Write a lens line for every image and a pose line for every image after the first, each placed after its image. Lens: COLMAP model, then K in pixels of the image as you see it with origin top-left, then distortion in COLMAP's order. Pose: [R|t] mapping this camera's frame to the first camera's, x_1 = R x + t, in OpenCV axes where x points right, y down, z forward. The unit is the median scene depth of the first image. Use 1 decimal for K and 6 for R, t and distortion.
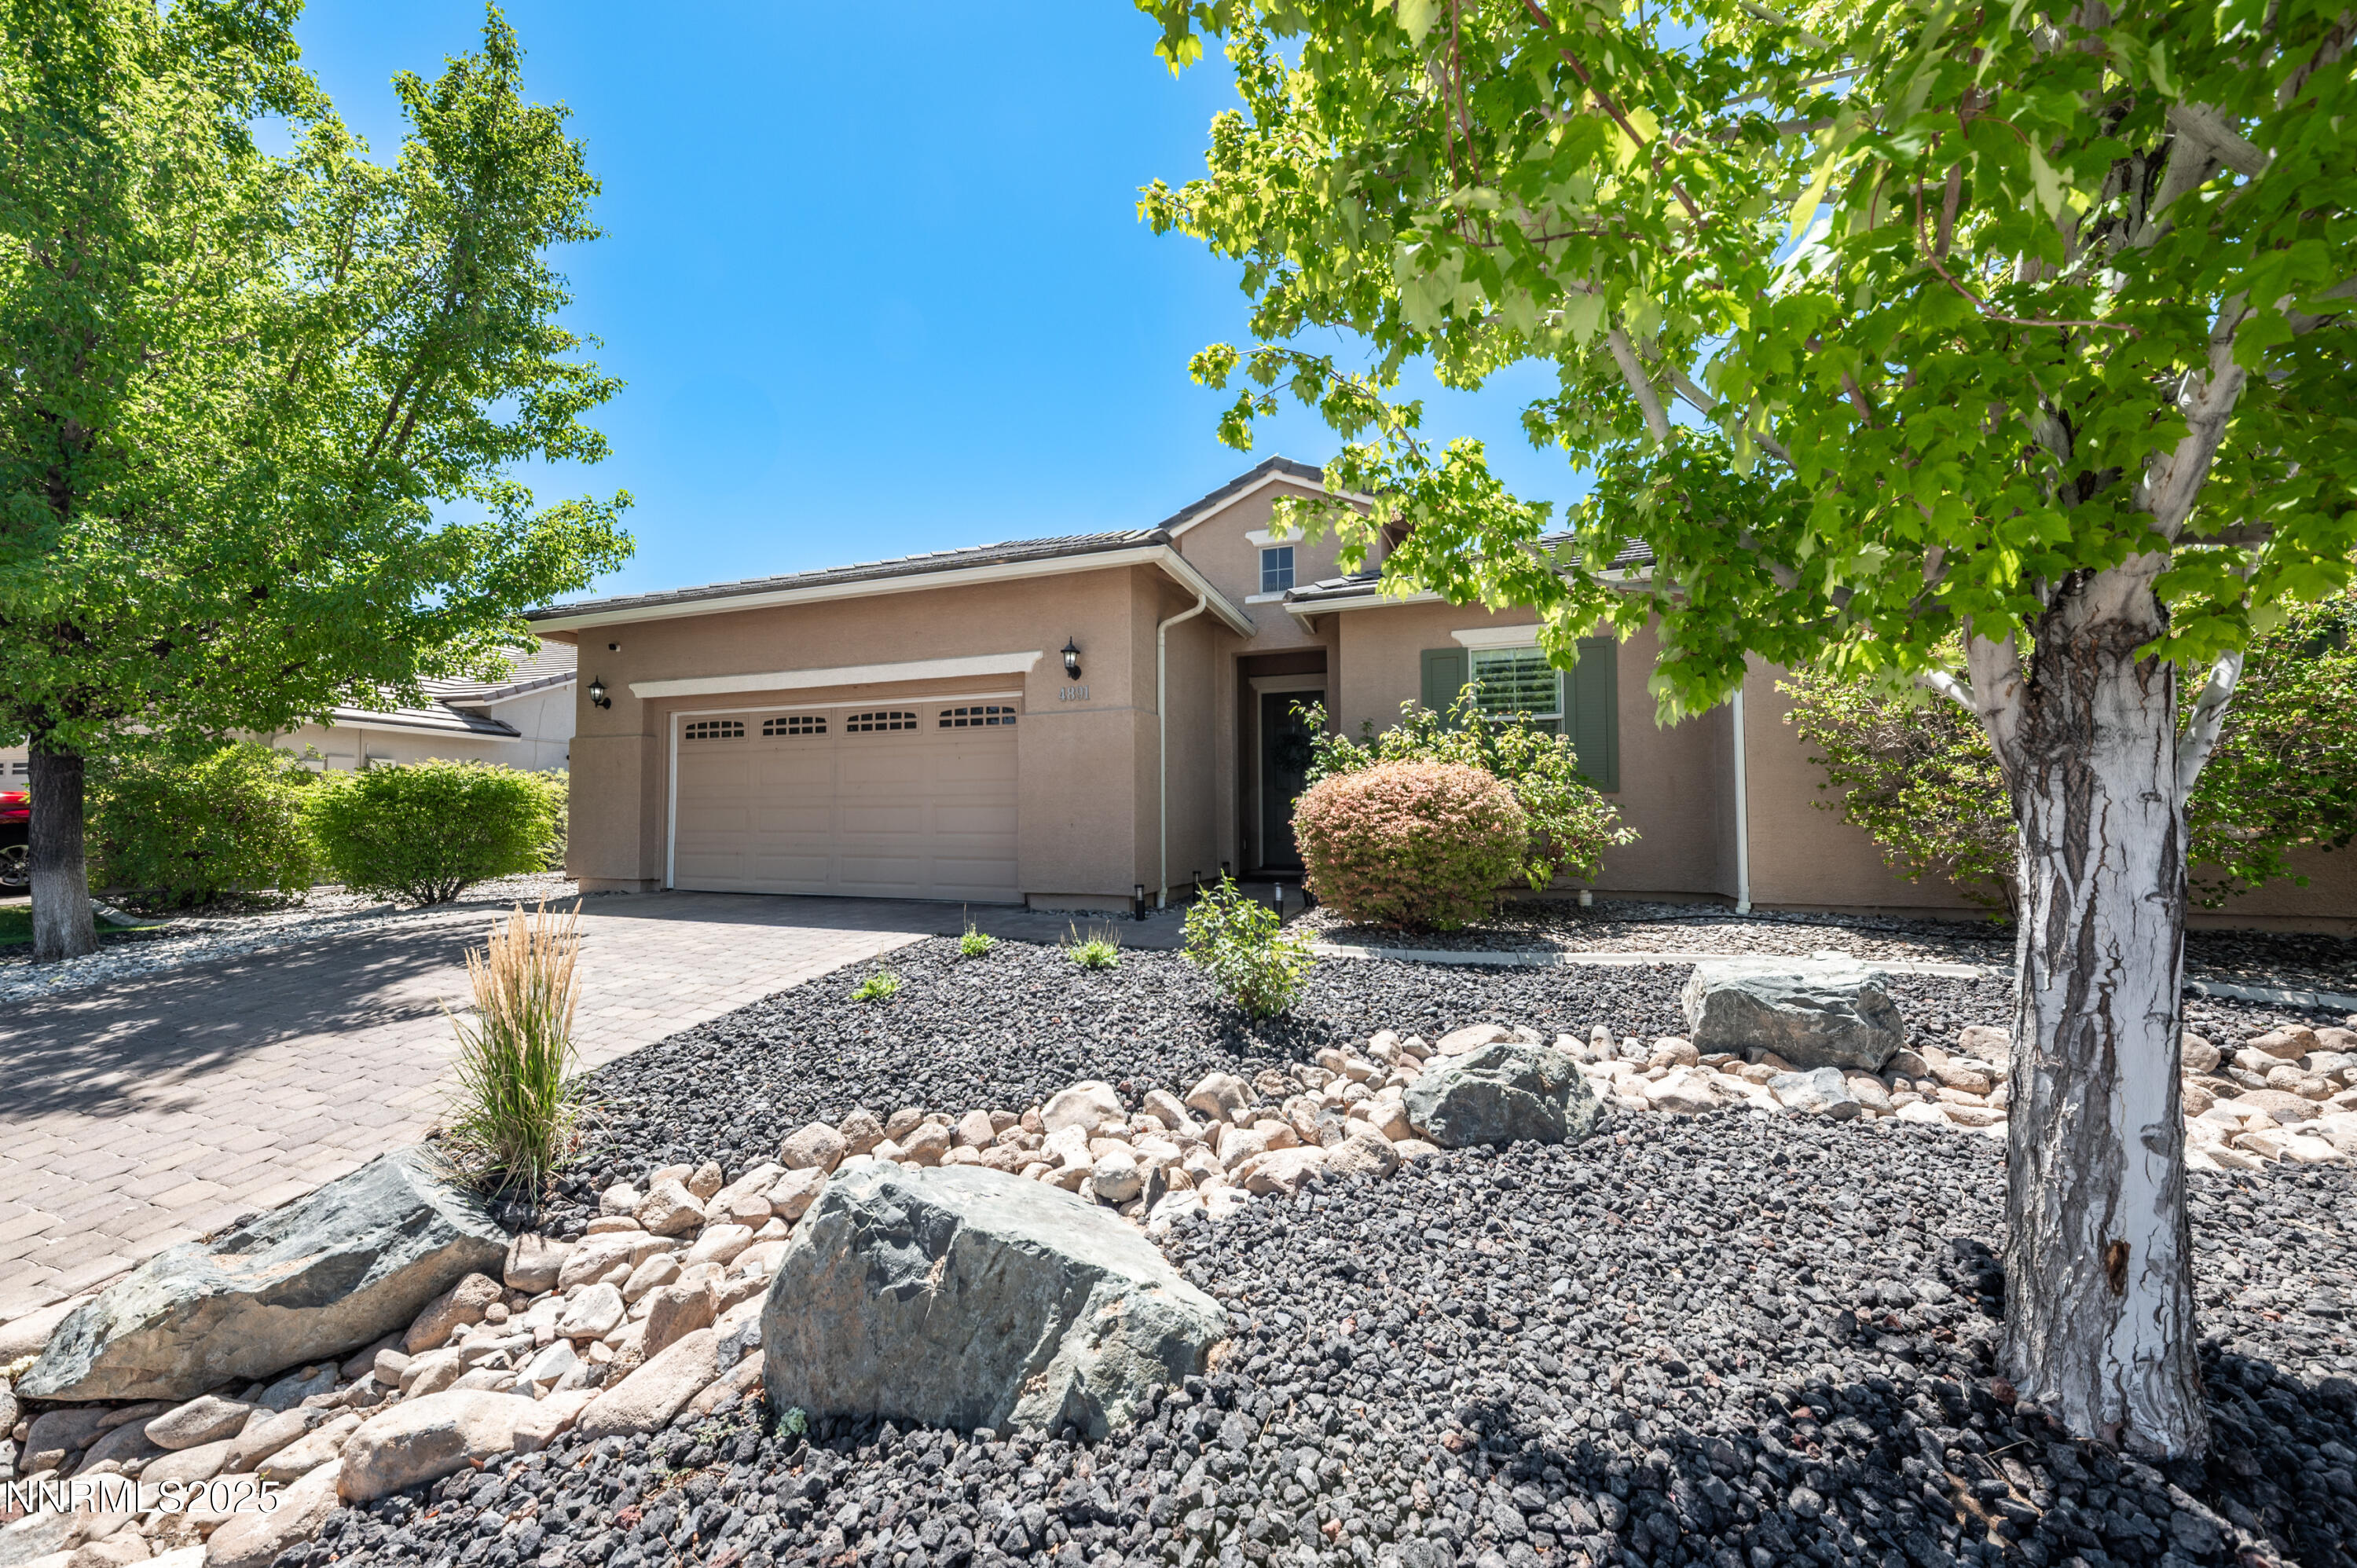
lens RADIAL K [[821.1, 0, 1177.8], [0, 821.1, 790.2], [0, 0, 1]] dist [0.002842, -0.000092]
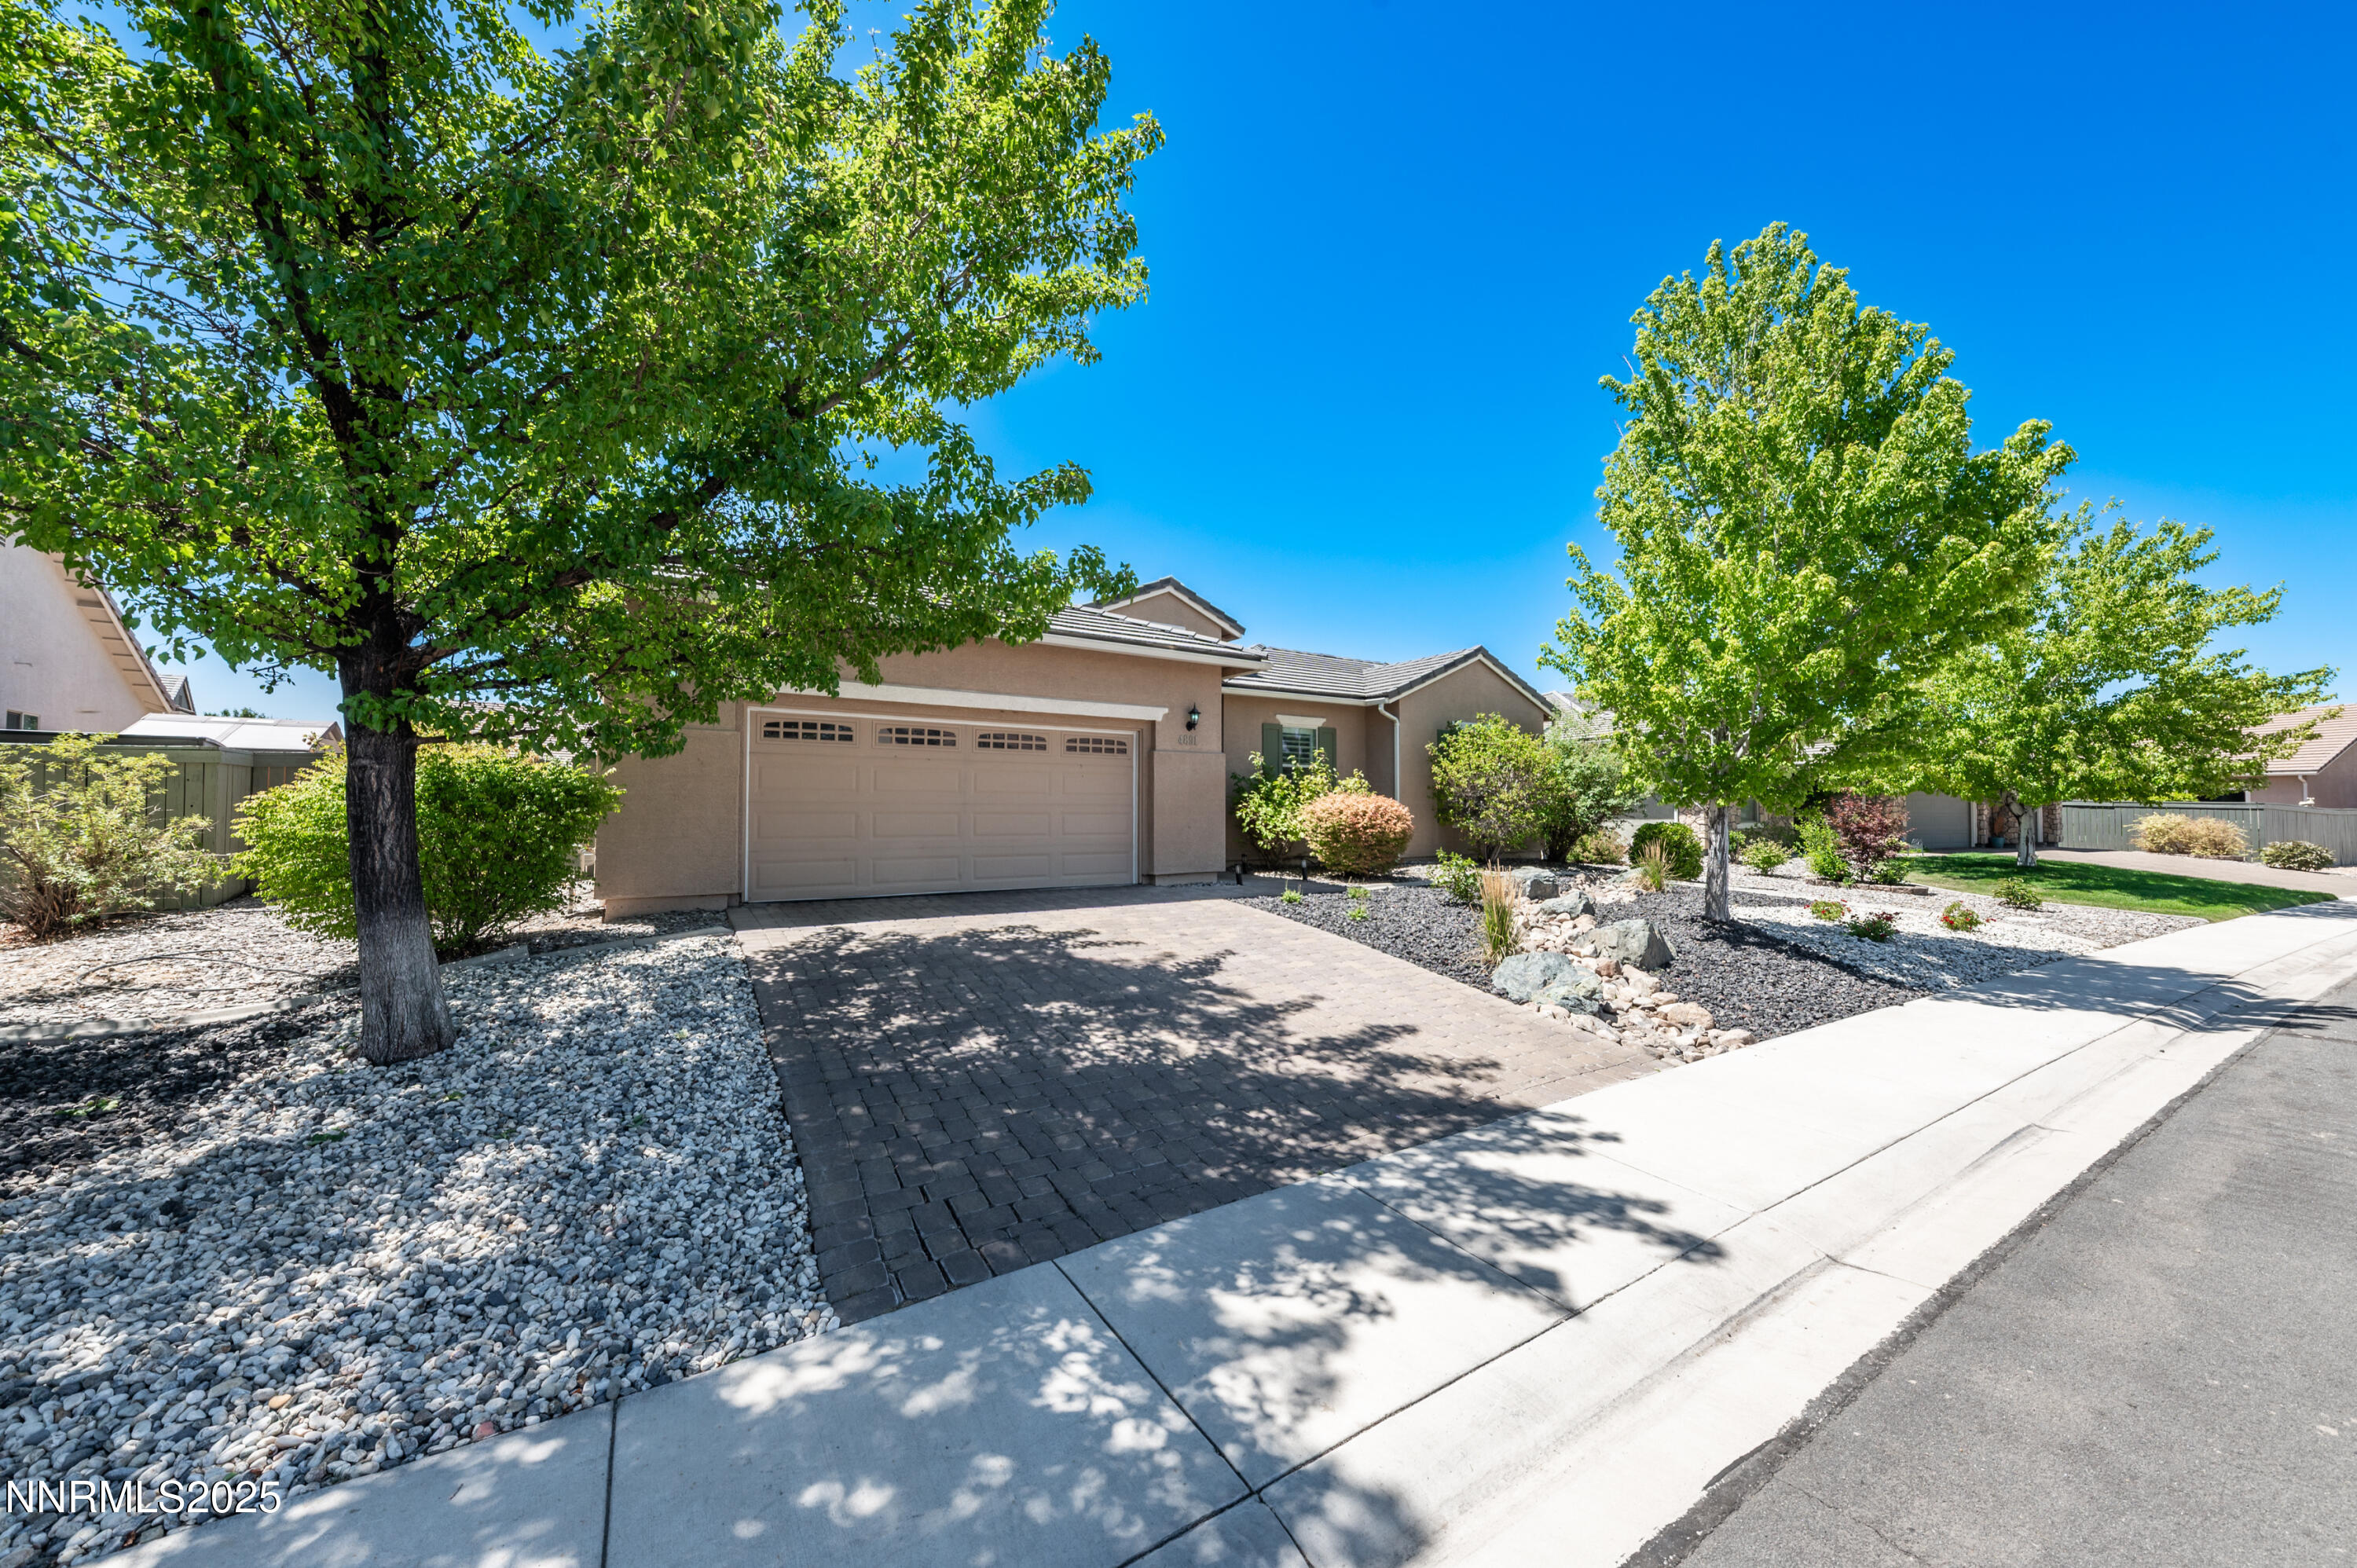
lens RADIAL K [[821.1, 0, 1177.8], [0, 821.1, 790.2], [0, 0, 1]] dist [0.002842, -0.000092]
pose [[0.610197, 0.030643, 0.791657, -1.248313], [-0.014332, 0.999515, -0.027642, 0.019052], [-0.792120, 0.005521, 0.610340, 0.069795]]
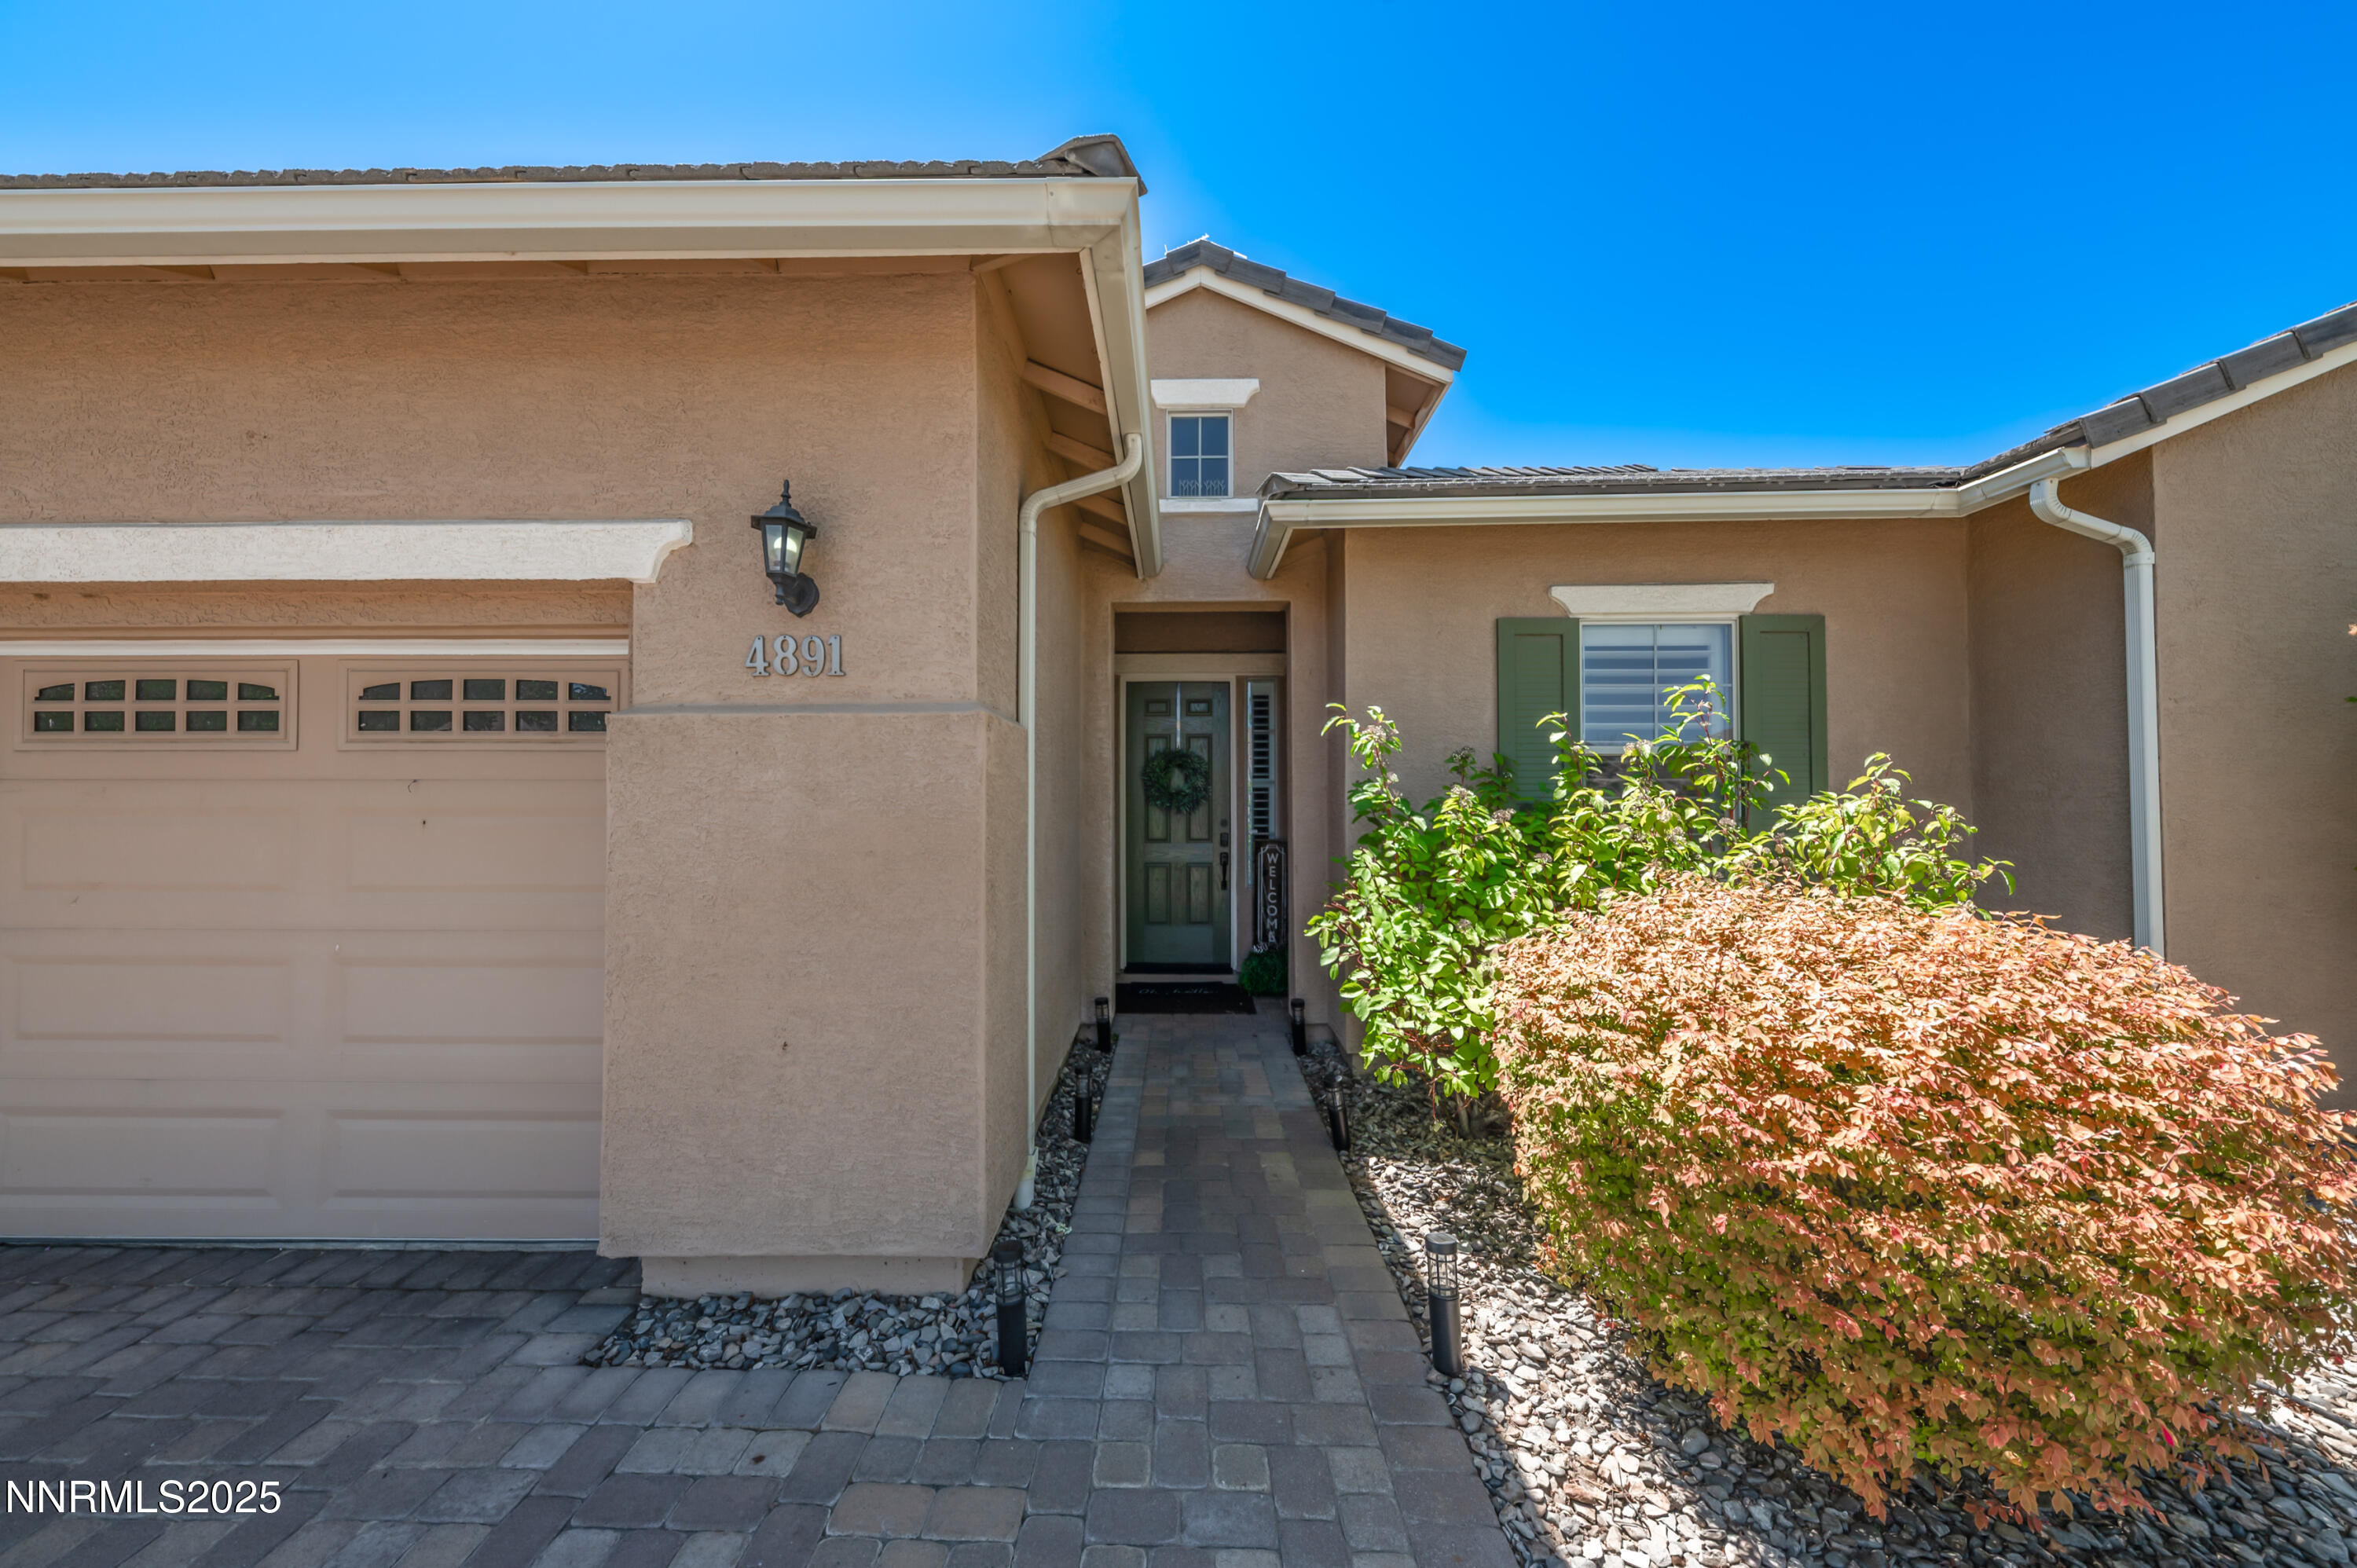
lens RADIAL K [[821.1, 0, 1177.8], [0, 821.1, 790.2], [0, 0, 1]] dist [0.002842, -0.000092]
pose [[0.943313, 0.009462, 0.331770, -0.081900], [-0.011658, 0.999921, 0.004629, -0.059671], [-0.331701, -0.008234, 0.943349, 0.576496]]
